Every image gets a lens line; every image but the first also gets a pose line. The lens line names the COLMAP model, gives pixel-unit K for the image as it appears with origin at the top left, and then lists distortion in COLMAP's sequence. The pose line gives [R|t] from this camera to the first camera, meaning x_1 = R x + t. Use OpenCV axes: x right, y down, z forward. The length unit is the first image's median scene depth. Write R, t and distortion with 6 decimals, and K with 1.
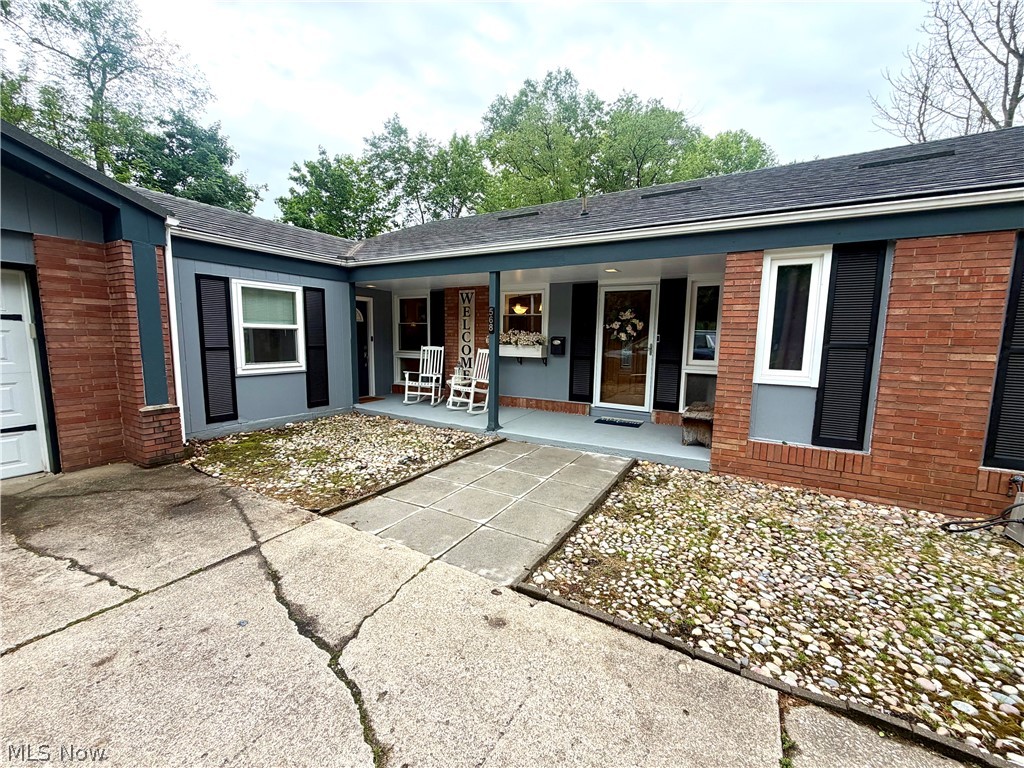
lens RADIAL K [[405.8, 0, 508.7], [0, 405.8, 384.3], [0, 0, 1]] dist [-0.004520, -0.000235]
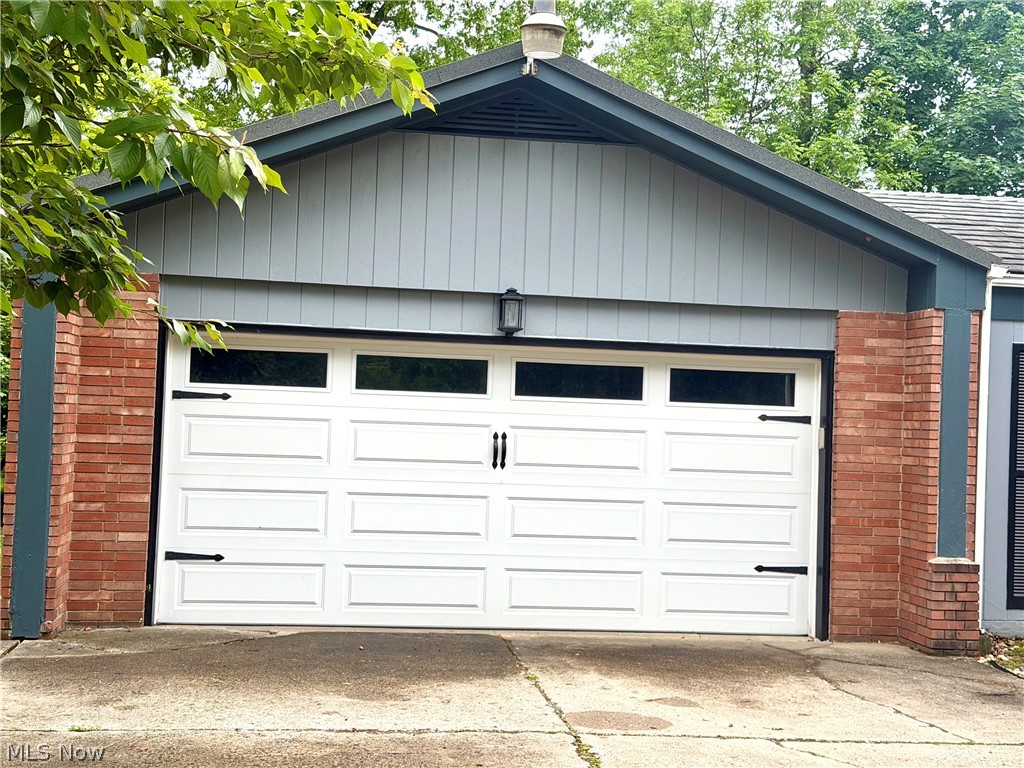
lens RADIAL K [[1422.4, 0, 511.7], [0, 1422.4, 385.4], [0, 0, 1]] dist [0.094002, 0.000000]
pose [[0.606105, -0.016092, -0.795222, 0.511348], [-0.121345, 0.986221, -0.112444, 0.124283], [0.786074, 0.164649, 0.595800, -0.933723]]
